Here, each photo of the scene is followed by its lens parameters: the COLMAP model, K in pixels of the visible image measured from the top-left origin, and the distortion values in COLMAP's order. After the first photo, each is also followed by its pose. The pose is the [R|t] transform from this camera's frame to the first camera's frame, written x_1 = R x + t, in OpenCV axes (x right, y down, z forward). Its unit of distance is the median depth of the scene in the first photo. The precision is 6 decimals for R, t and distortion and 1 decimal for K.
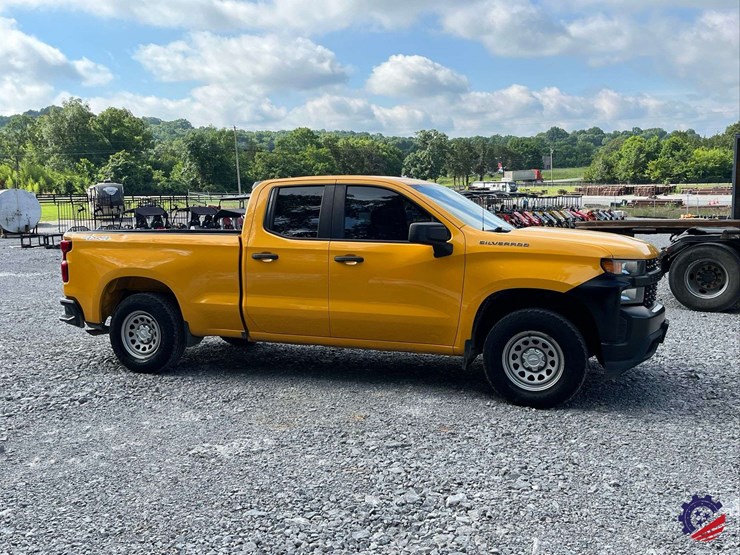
lens RADIAL K [[695.3, 0, 369.1], [0, 695.3, 313.5], [0, 0, 1]] dist [0.030671, 0.000000]
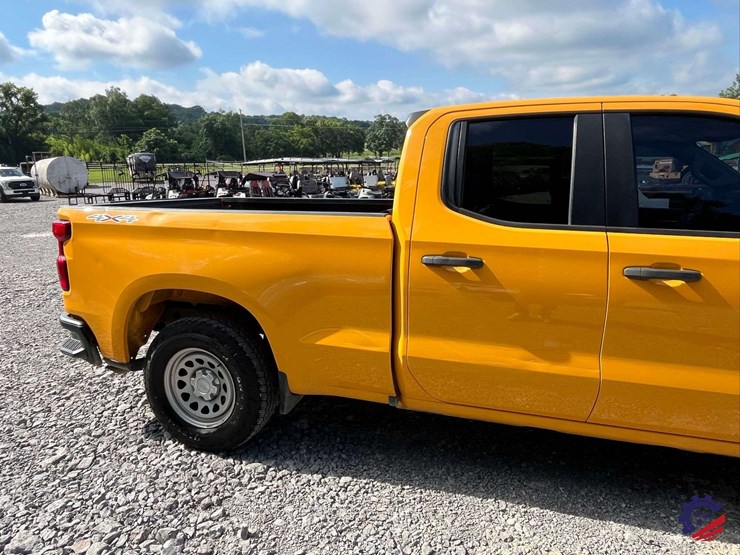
lens RADIAL K [[473.3, 0, 367.3], [0, 473.3, 290.5], [0, 0, 1]] dist [-0.002842, -0.000447]
pose [[0.997262, -0.017220, 0.071912, -0.207104], [0.010427, 0.995537, 0.093792, -0.082938], [-0.073206, -0.092785, 0.992991, 0.585962]]
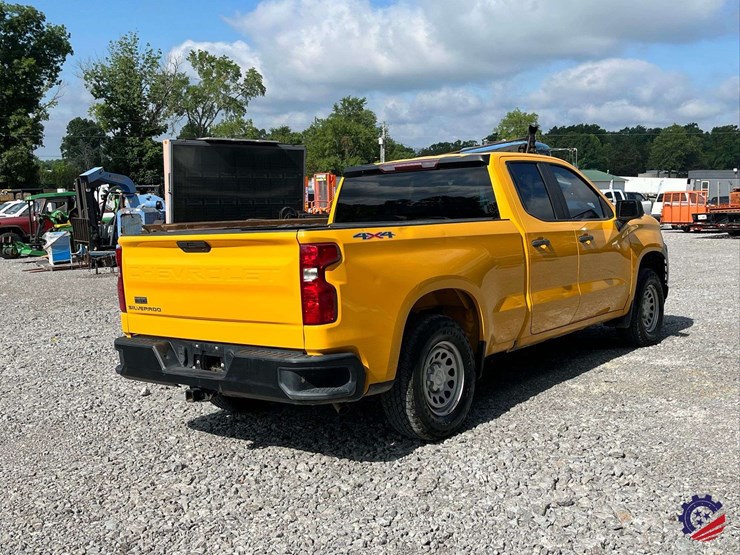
lens RADIAL K [[797.8, 0, 369.6], [0, 797.8, 281.1], [0, 0, 1]] dist [0.045239, 0.000000]
pose [[0.295836, -0.086939, 0.951274, -1.011353], [0.170894, 0.984601, 0.036839, -0.094443], [-0.939828, 0.151668, 0.306138, 0.794917]]
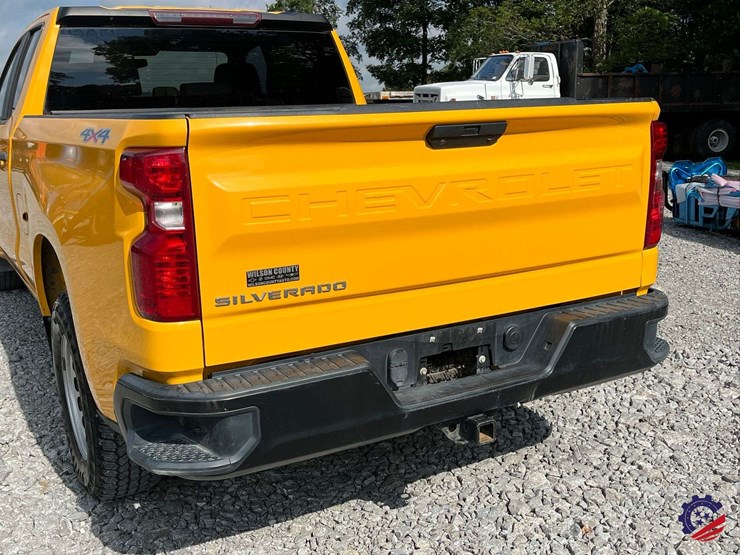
lens RADIAL K [[811.8, 0, 365.8], [0, 811.8, 276.1], [0, 0, 1]] dist [0.040359, 0.000000]
pose [[-0.765745, -0.111624, 0.633383, -0.599313], [0.118209, 0.943618, 0.309211, -0.175837], [-0.632187, 0.311648, -0.709376, 1.410897]]
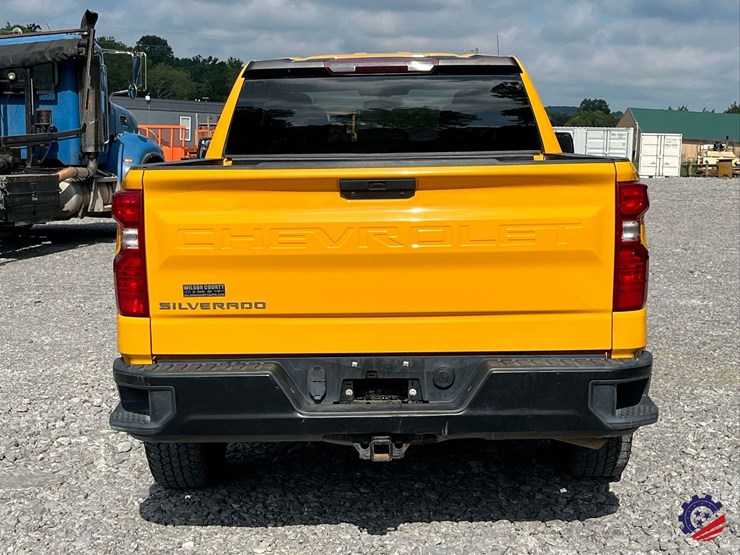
lens RADIAL K [[1220.8, 0, 367.2], [0, 1220.8, 277.2], [0, 0, 1]] dist [0.066260, 0.000000]
pose [[-0.337799, -0.099347, 0.935960, -0.960873], [0.144998, 0.977050, 0.156040, -0.173254], [-0.929982, 0.188423, -0.315642, 1.329273]]
